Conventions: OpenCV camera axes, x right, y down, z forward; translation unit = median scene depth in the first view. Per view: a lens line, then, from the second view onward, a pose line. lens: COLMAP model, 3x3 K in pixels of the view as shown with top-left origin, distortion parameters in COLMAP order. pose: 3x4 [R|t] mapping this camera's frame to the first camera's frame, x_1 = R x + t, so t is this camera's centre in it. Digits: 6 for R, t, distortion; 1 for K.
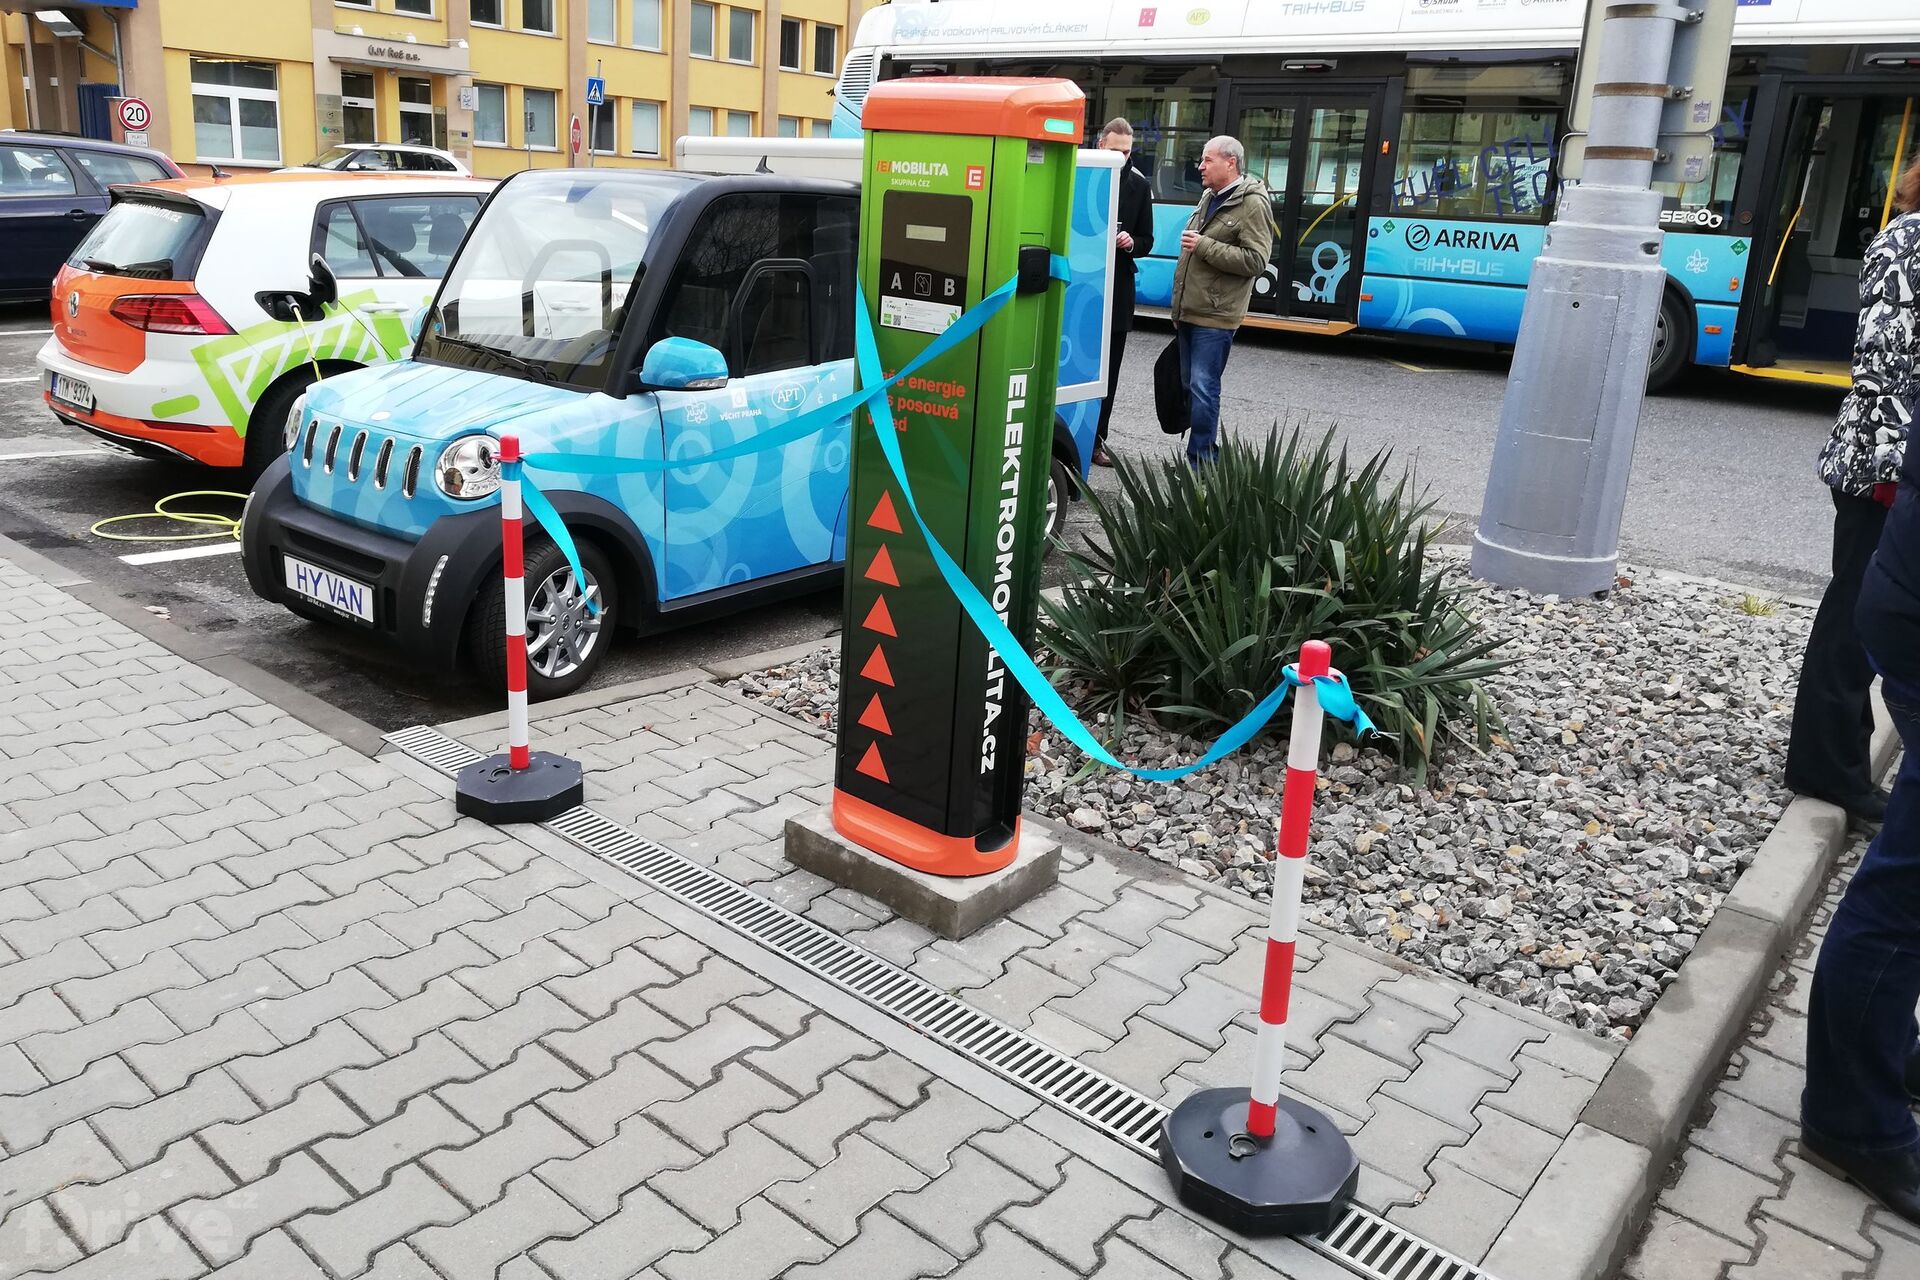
lens RADIAL K [[1422.0, 0, 970.0], [0, 1422.0, 583.1], [0, 0, 1]] dist [0.034135, -0.045827]
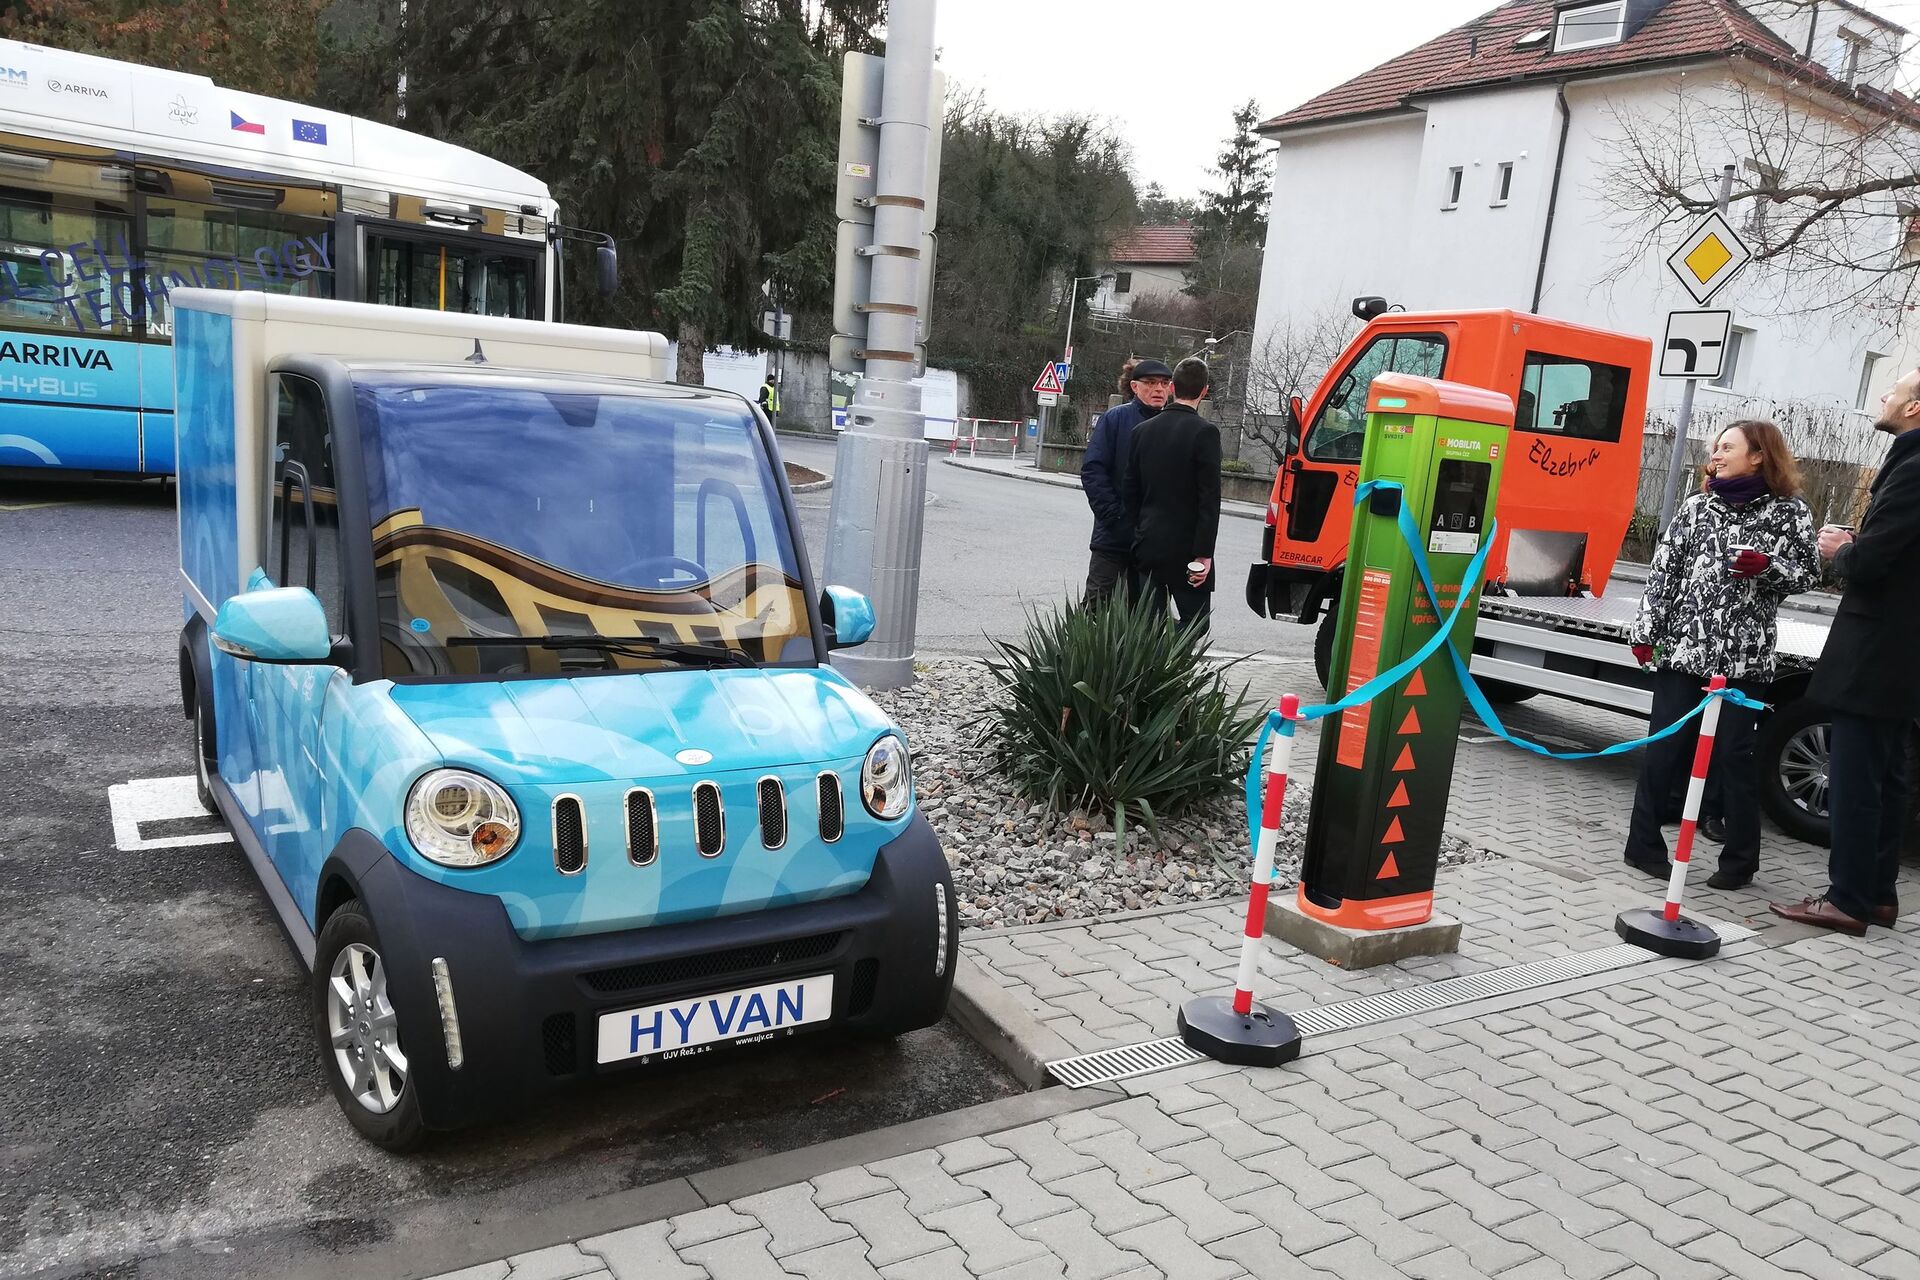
lens RADIAL K [[1422.0, 0, 950.2], [0, 1422.0, 723.1], [0, 0, 1]] dist [0.034135, -0.045827]
pose [[0.297950, -0.229927, 0.926477, -1.140760], [0.183619, 0.966238, 0.180743, -0.264952], [-0.936755, 0.116266, 0.330110, 0.734721]]
